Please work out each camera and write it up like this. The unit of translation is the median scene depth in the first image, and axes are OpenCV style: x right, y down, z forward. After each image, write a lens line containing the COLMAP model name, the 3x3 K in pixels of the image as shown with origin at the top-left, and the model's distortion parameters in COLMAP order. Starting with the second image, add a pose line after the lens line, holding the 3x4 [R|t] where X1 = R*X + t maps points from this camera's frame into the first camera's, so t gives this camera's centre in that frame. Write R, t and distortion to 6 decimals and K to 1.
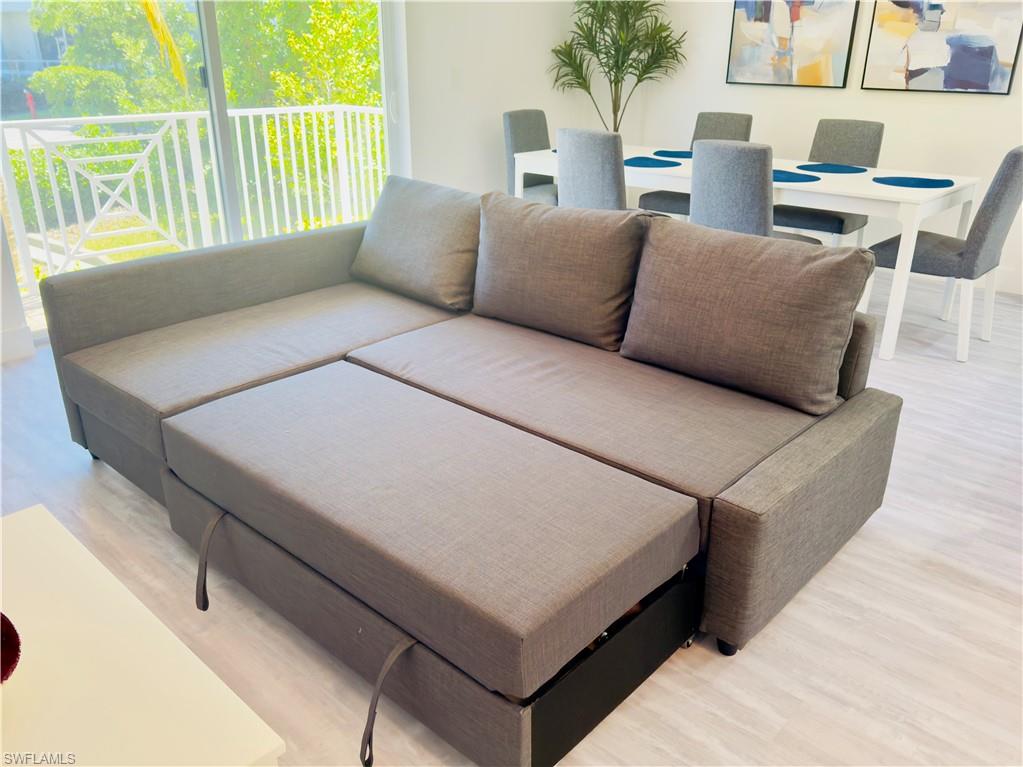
lens RADIAL K [[816.2, 0, 516.0], [0, 816.2, 386.2], [0, 0, 1]] dist [0.007741, -0.012995]
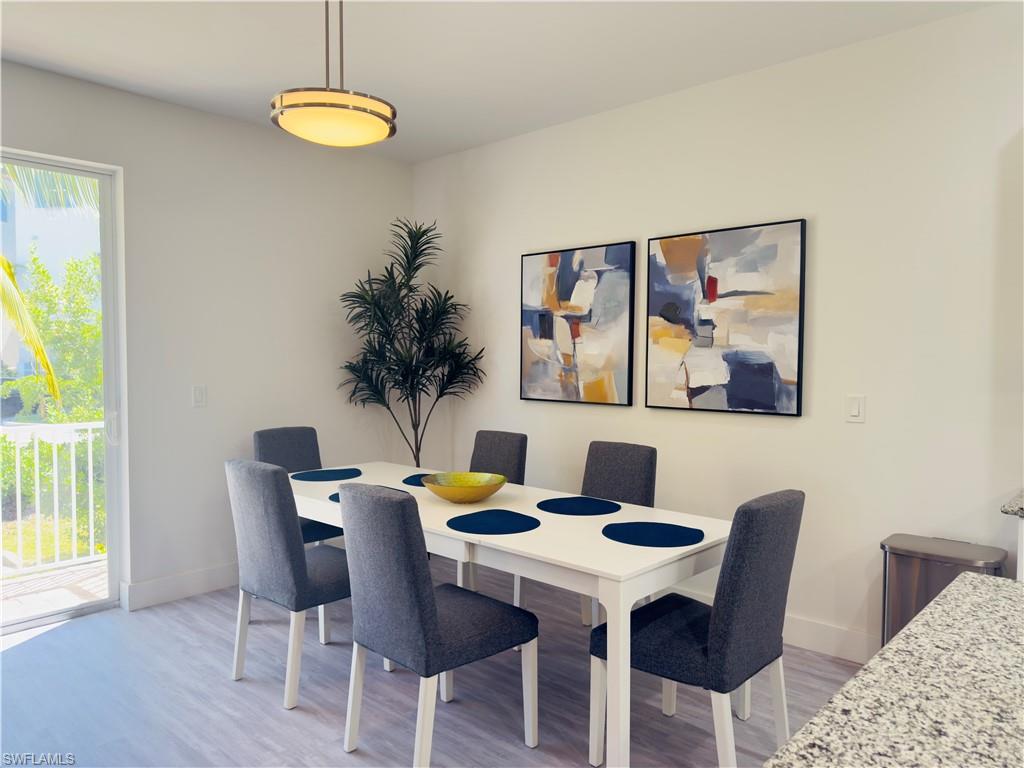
lens RADIAL K [[726.7, 0, 474.7], [0, 726.7, 390.3], [0, 0, 1]] dist [0.050792, -0.045335]
pose [[0.999707, -0.003367, -0.023955, 0.246002], [-0.005027, 0.939737, -0.341860, -0.104299], [0.023662, 0.341881, 0.939445, 0.233693]]
